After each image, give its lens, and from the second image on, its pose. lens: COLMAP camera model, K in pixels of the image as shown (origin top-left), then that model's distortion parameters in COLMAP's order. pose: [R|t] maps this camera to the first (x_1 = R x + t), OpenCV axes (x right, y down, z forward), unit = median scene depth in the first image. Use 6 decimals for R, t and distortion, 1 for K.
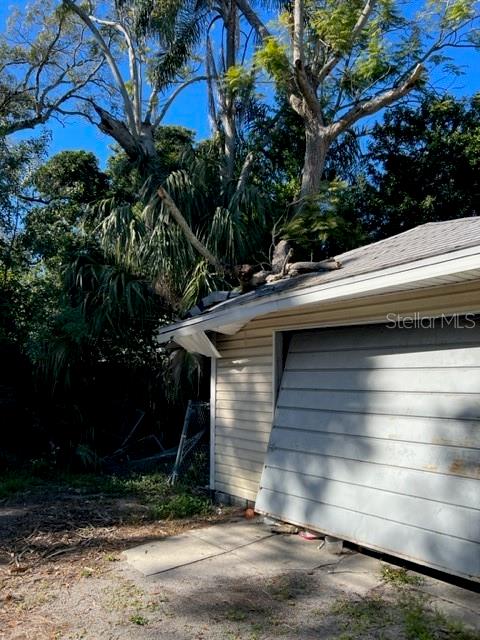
lens RADIAL K [[475.1, 0, 240.0], [0, 475.1, 316.0], [0, 0, 1]] dist [0.049372, -0.063460]
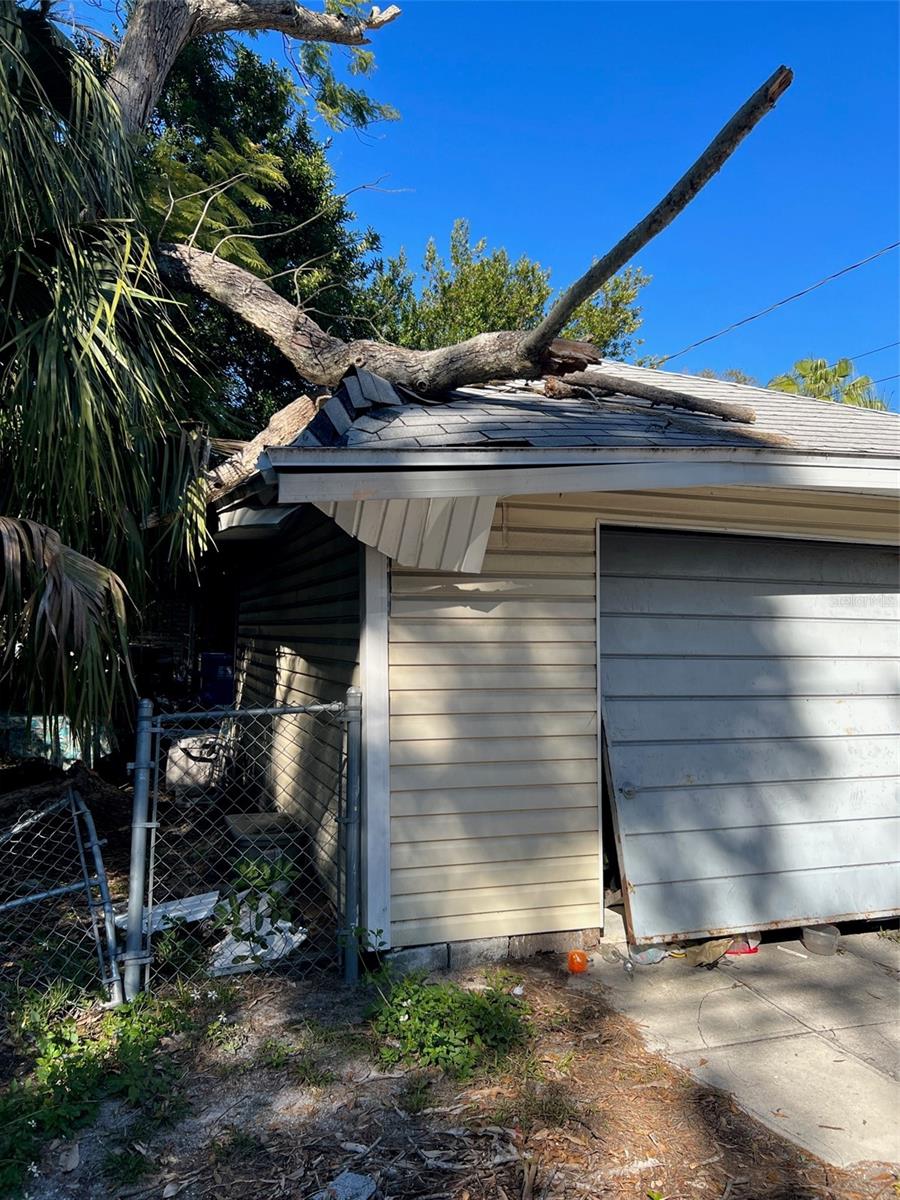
lens RADIAL K [[890.8, 0, 450.1], [0, 890.8, 592.6], [0, 0, 1]] dist [0.049372, -0.063460]
pose [[0.355628, 0.042616, 0.933656, -0.715463], [-0.136891, 0.990562, 0.006928, 0.107442], [-0.924548, -0.130273, 0.358105, 0.832527]]
